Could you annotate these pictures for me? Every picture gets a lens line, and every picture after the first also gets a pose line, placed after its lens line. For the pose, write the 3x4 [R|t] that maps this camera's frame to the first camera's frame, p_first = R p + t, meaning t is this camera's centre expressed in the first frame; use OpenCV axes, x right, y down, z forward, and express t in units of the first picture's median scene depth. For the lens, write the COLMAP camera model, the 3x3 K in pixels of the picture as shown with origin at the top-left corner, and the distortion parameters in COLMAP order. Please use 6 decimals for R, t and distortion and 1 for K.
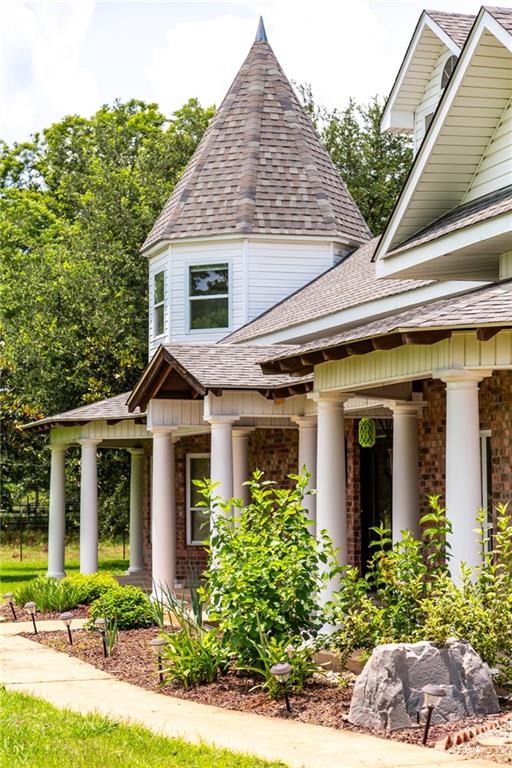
lens RADIAL K [[1812.0, 0, 255.9], [0, 1812.0, 383.4], [0, 0, 1]] dist [0.000953, 0.000000]
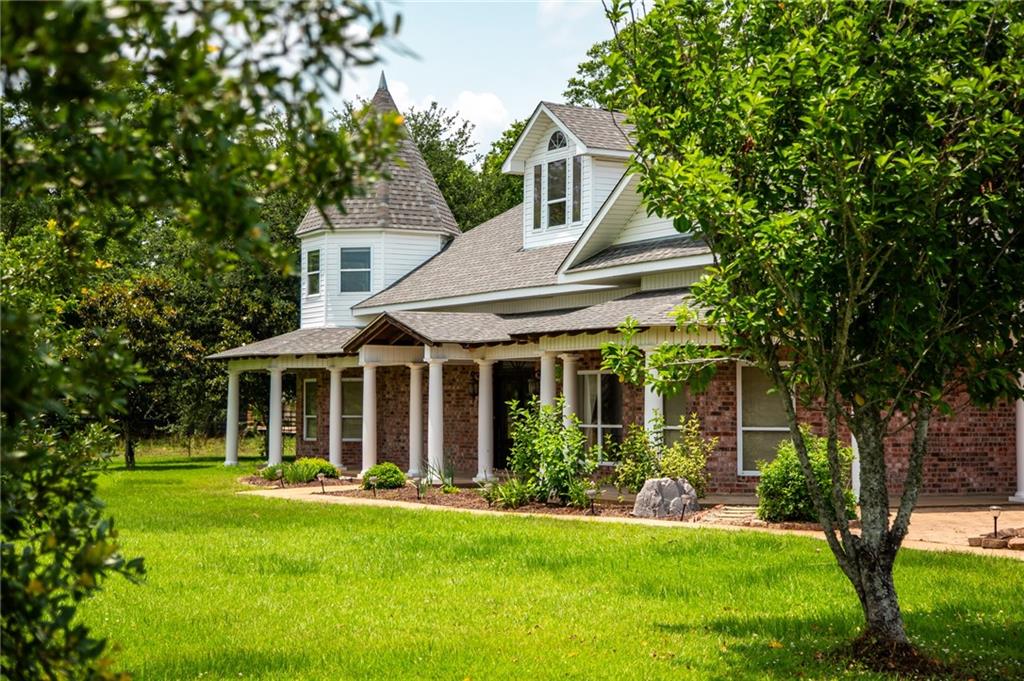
lens RADIAL K [[1796.0, 0, 511.9], [0, 1796.0, 342.1], [0, 0, 1]] dist [0.157513, 0.000000]
pose [[0.969426, 0.016014, 0.244861, -0.256156], [-0.022329, 0.999485, 0.023038, -0.026093], [-0.244366, -0.027801, 0.969285, -0.425011]]
